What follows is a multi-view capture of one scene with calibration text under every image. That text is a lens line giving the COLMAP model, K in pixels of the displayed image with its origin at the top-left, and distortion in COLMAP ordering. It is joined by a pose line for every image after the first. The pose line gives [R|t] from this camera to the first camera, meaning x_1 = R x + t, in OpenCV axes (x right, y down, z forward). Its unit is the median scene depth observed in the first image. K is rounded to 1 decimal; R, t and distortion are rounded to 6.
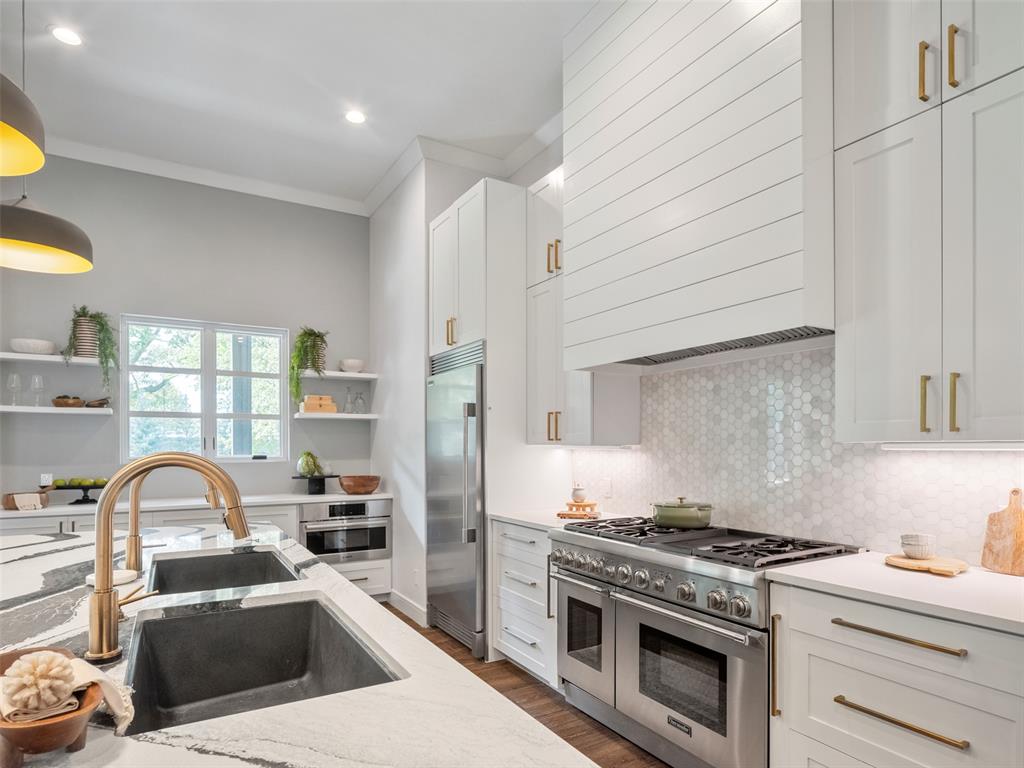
lens RADIAL K [[571.6, 0, 519.7], [0, 571.6, 403.2], [0, 0, 1]] dist [-0.017078, 0.002410]
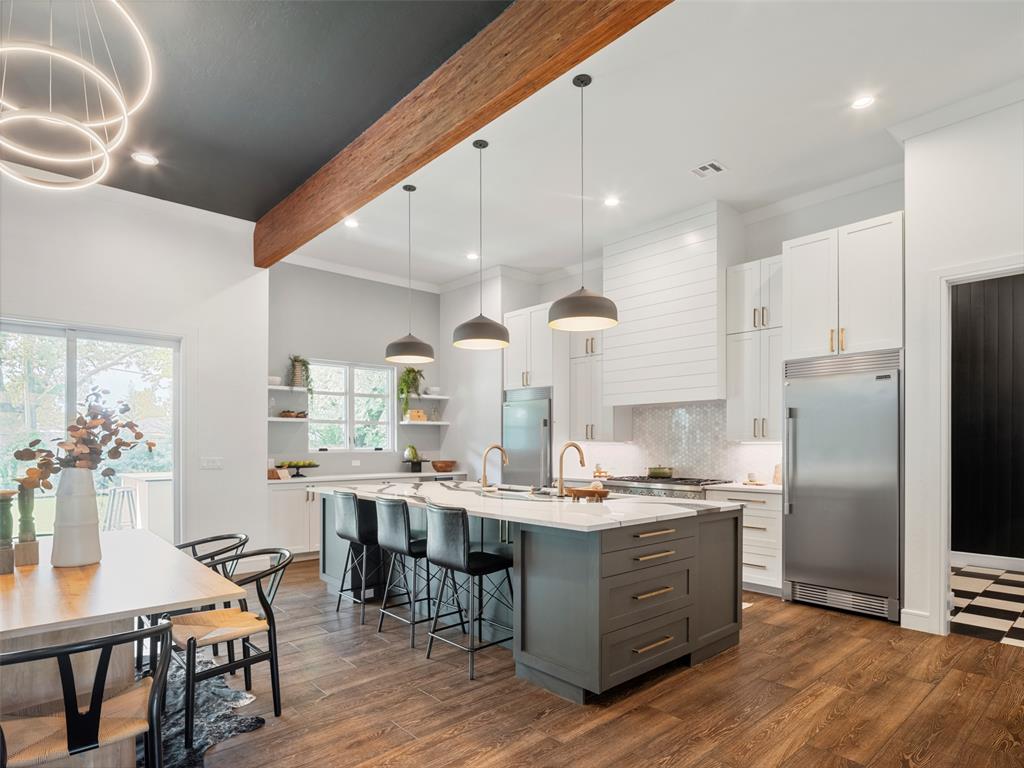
lens RADIAL K [[571.6, 0, 510.4], [0, 571.6, 383.5], [0, 0, 1]] dist [-0.017078, 0.002410]
pose [[0.982818, 0.021160, 0.183360, -0.469118], [-0.015702, 0.999391, -0.031167, -0.049909], [-0.183908, 0.027753, 0.982552, -0.729868]]
